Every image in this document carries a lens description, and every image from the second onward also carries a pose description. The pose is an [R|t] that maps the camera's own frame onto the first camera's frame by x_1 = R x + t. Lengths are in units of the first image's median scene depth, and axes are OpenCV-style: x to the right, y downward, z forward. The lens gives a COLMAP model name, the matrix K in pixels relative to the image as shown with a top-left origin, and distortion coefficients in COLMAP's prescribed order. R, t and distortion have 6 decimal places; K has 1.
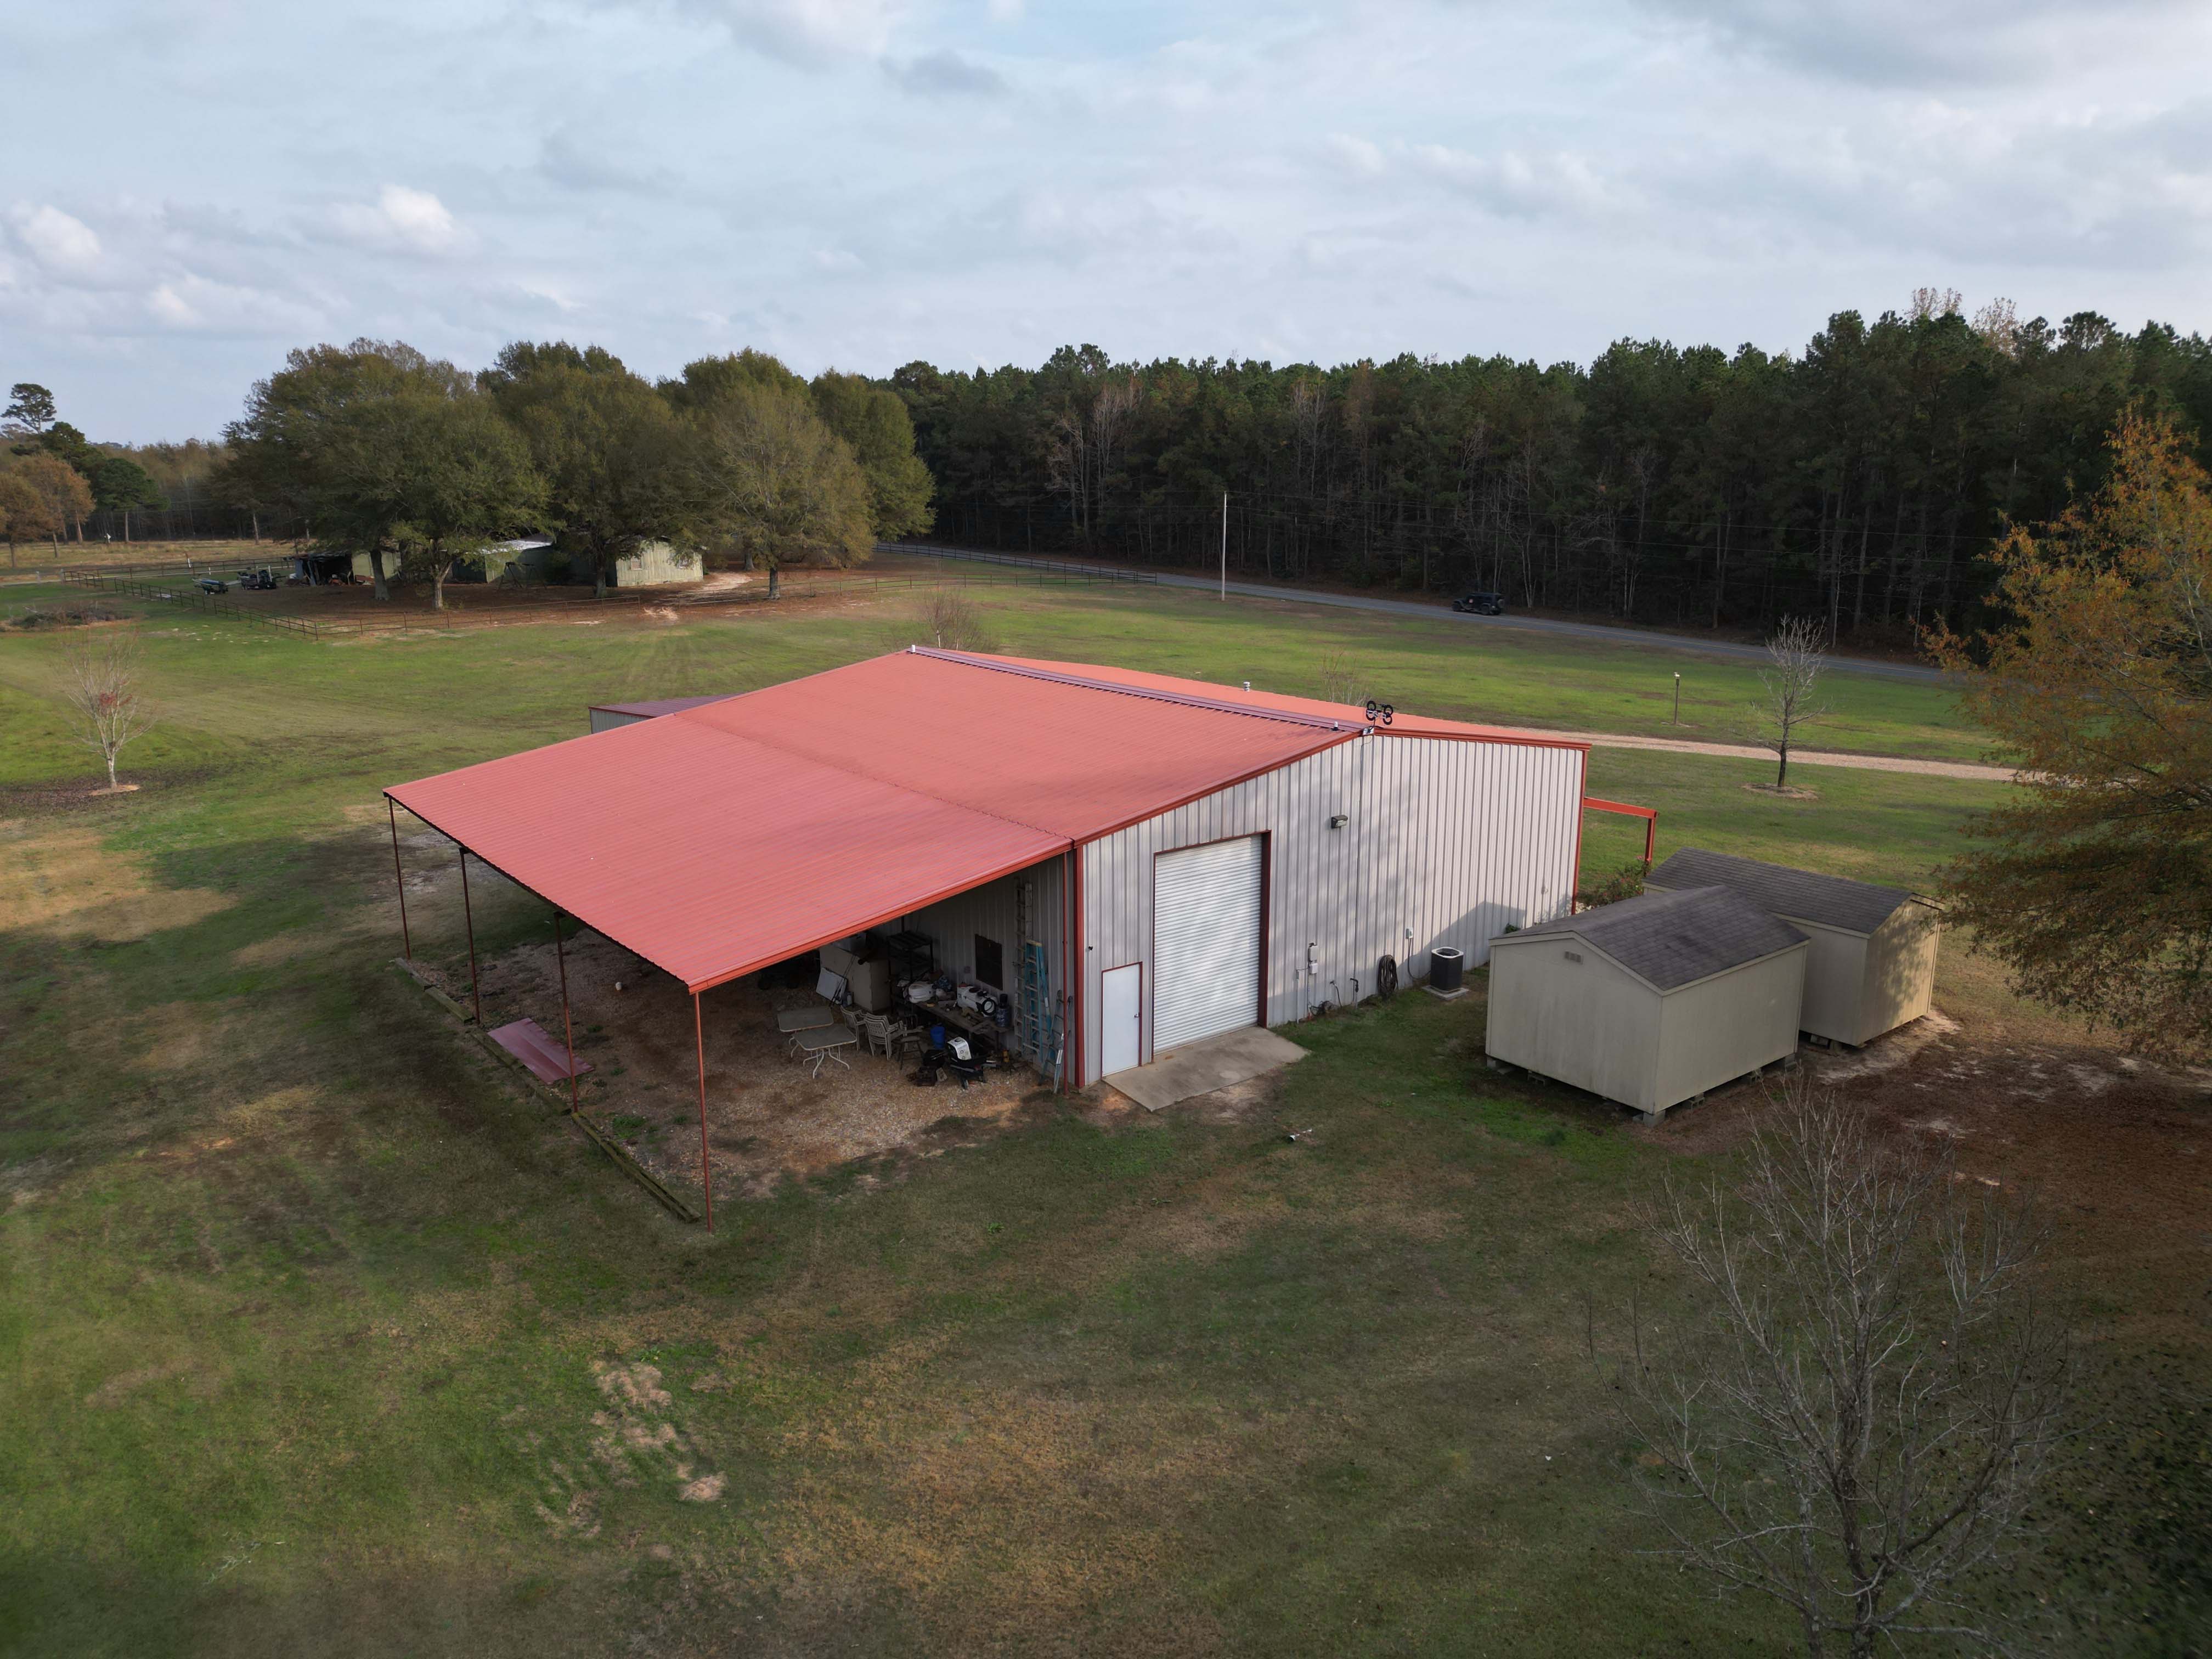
lens RADIAL K [[1558.8, 0, 1106.1], [0, 1558.8, 828.8], [0, 0, 1]] dist [0.065745, -0.066980]
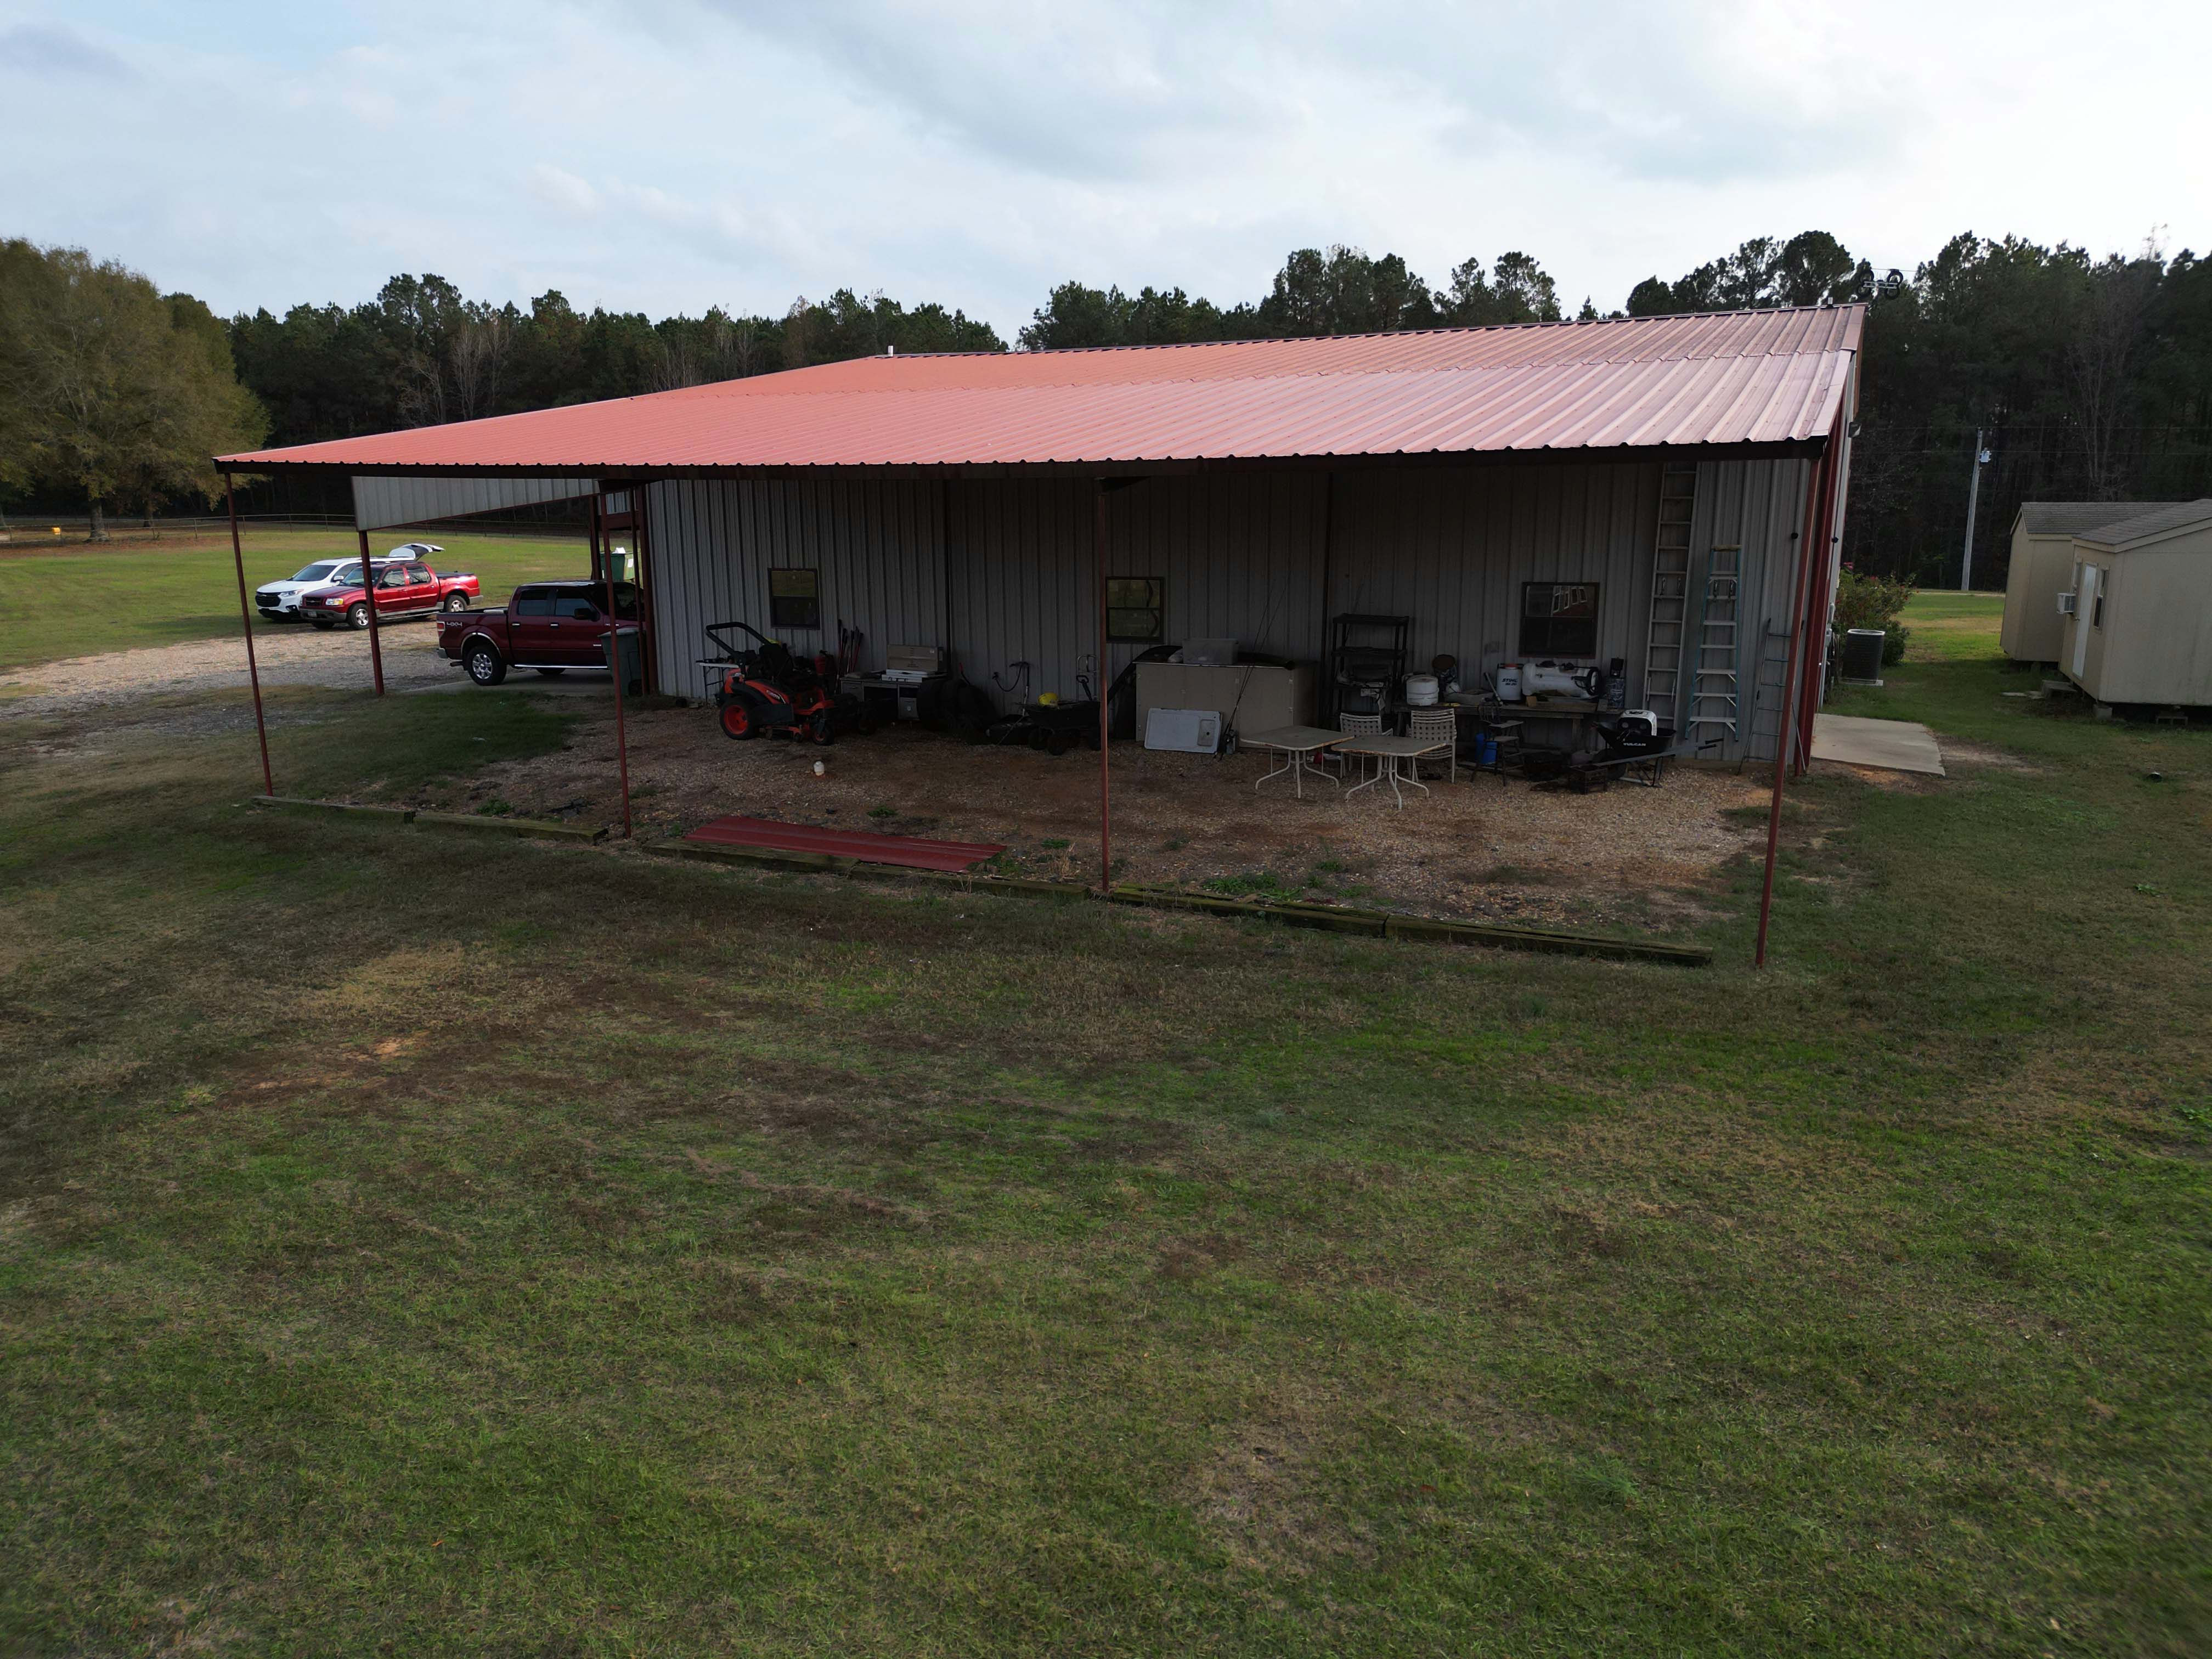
lens RADIAL K [[1558.8, 0, 1107.7], [0, 1558.8, 828.8], [0, 0, 1]] dist [0.065745, -0.066980]
pose [[0.888998, -0.093924, 0.448176, -0.568901], [0.105844, 0.994381, -0.001559, 0.161189], [-0.445511, 0.048823, 0.893944, 0.538701]]
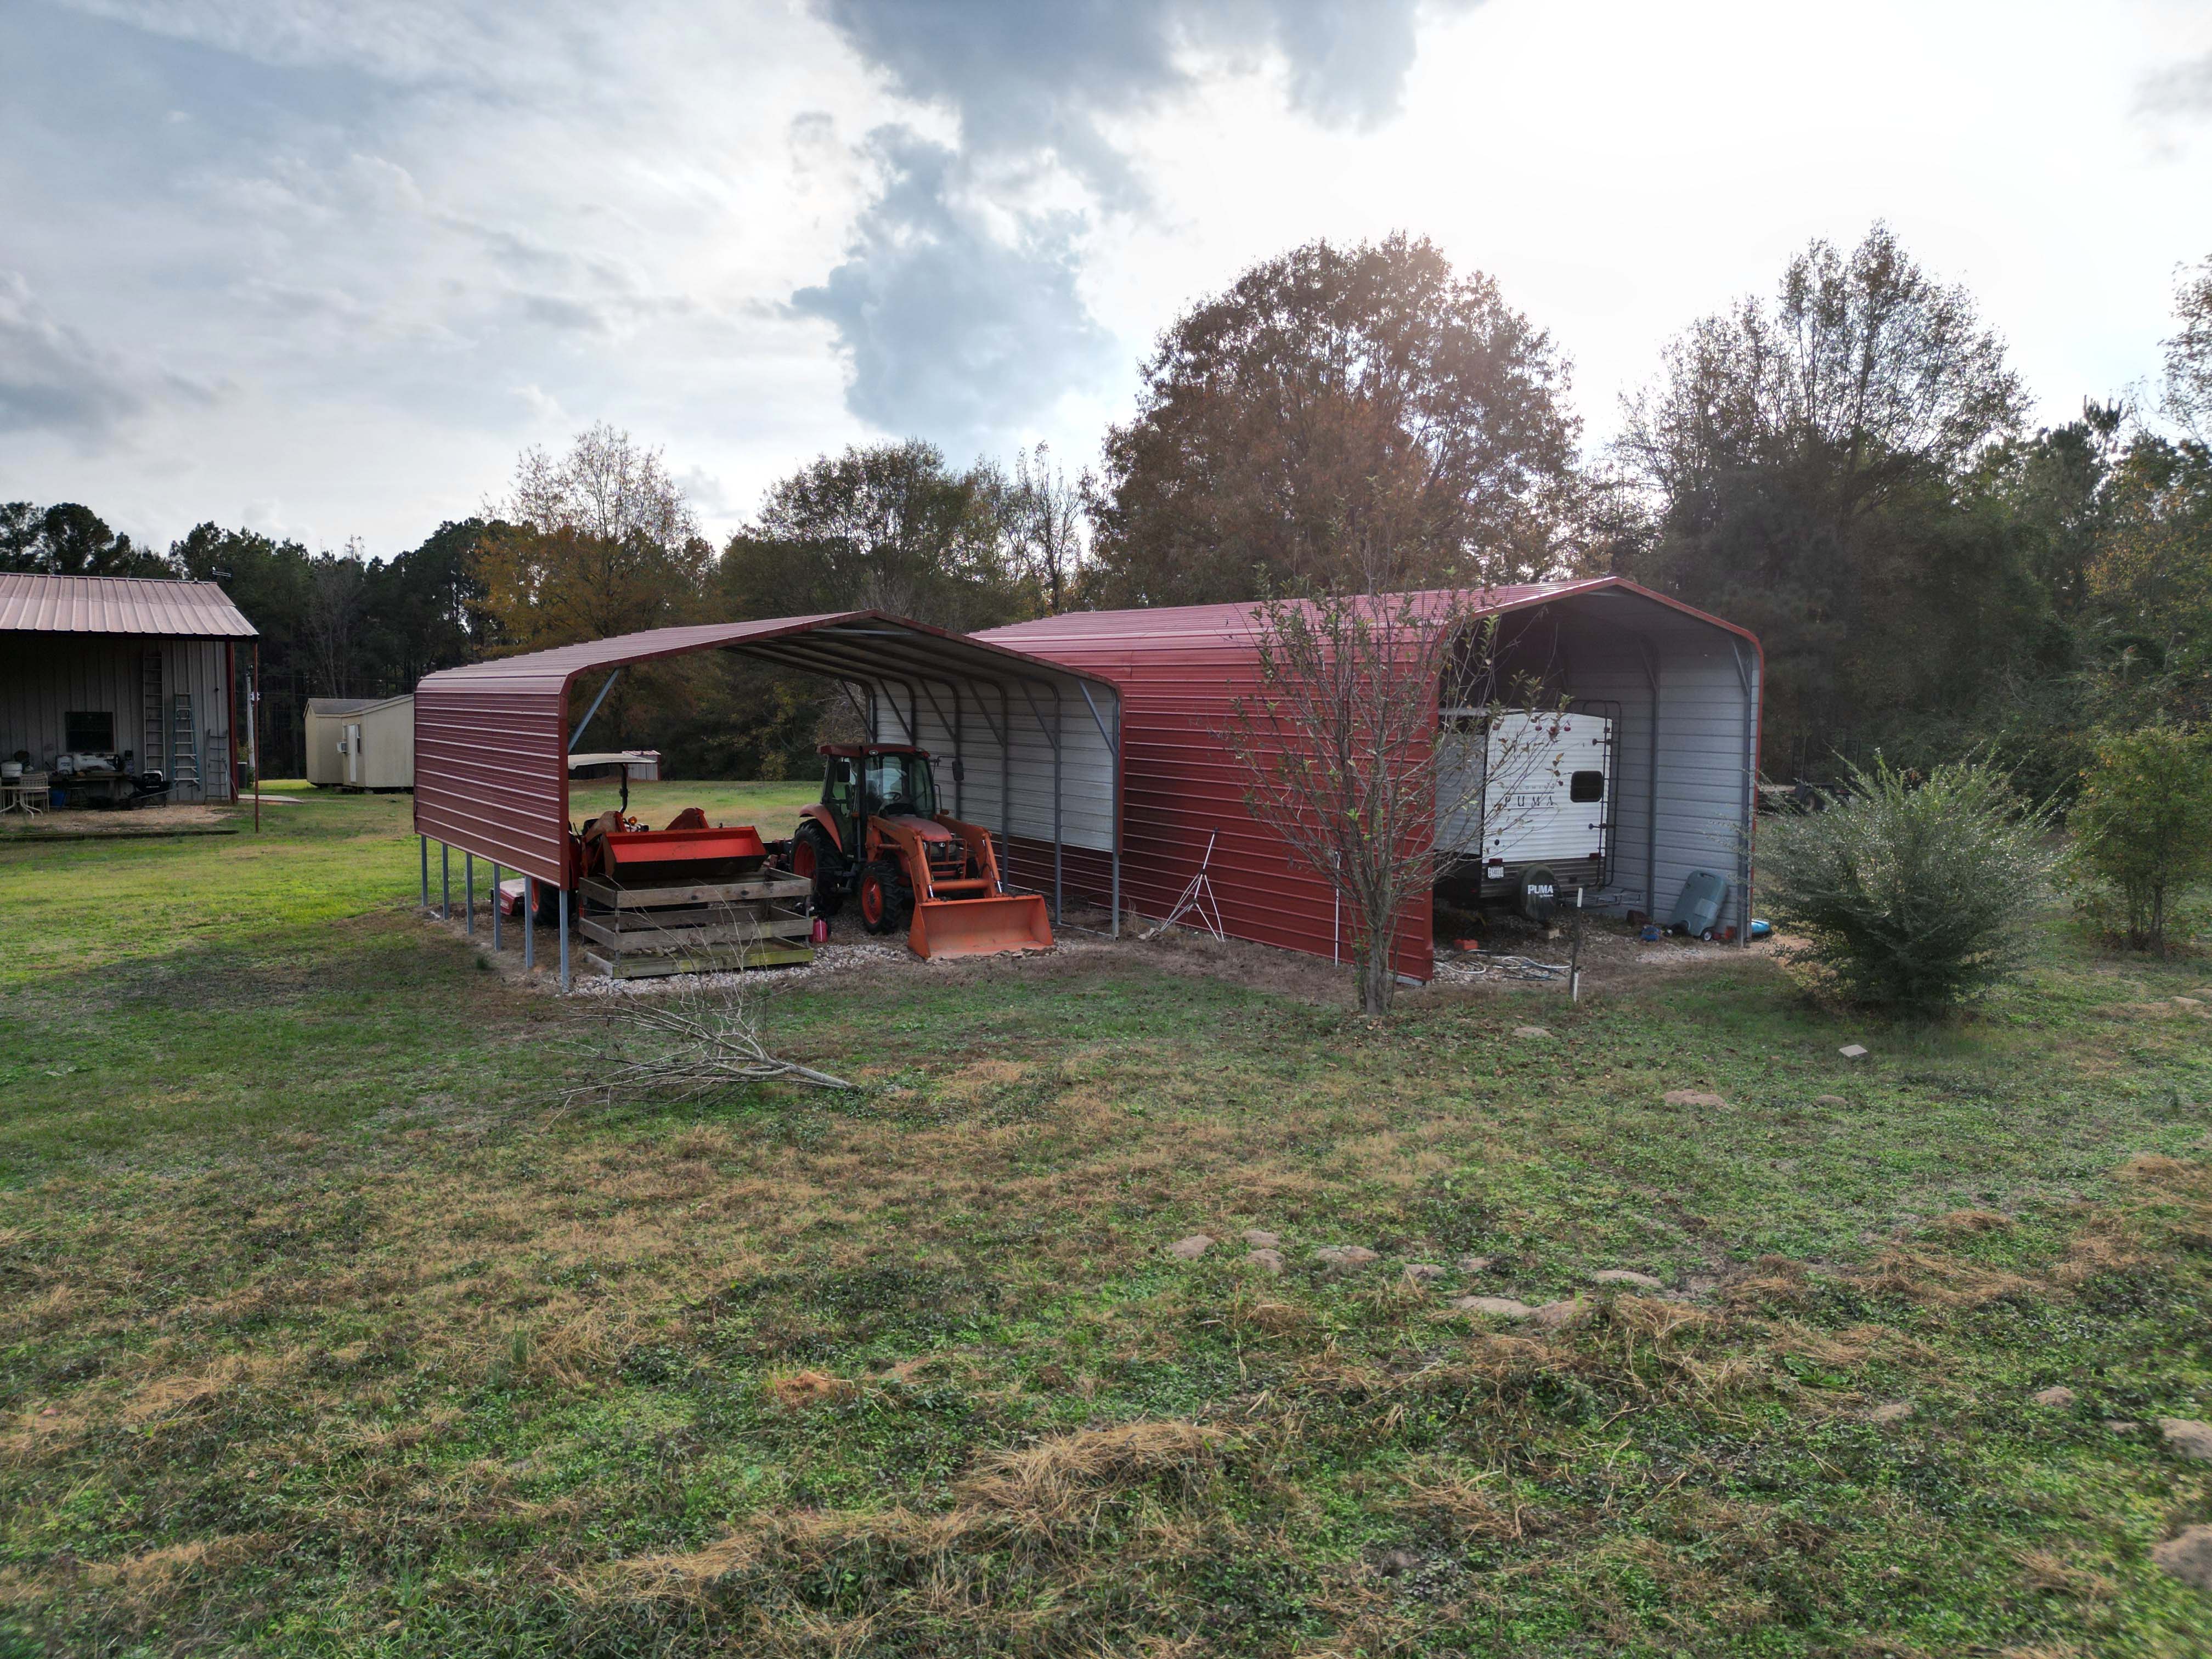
lens RADIAL K [[1558.8, 0, 1100.6], [0, 1558.8, 837.7], [0, 0, 1]] dist [0.065745, -0.066980]
pose [[0.095937, -0.051436, 0.994058, -1.273298], [0.233608, 0.971935, 0.027745, 0.328404], [-0.967586, 0.229558, 0.105261, 0.154339]]
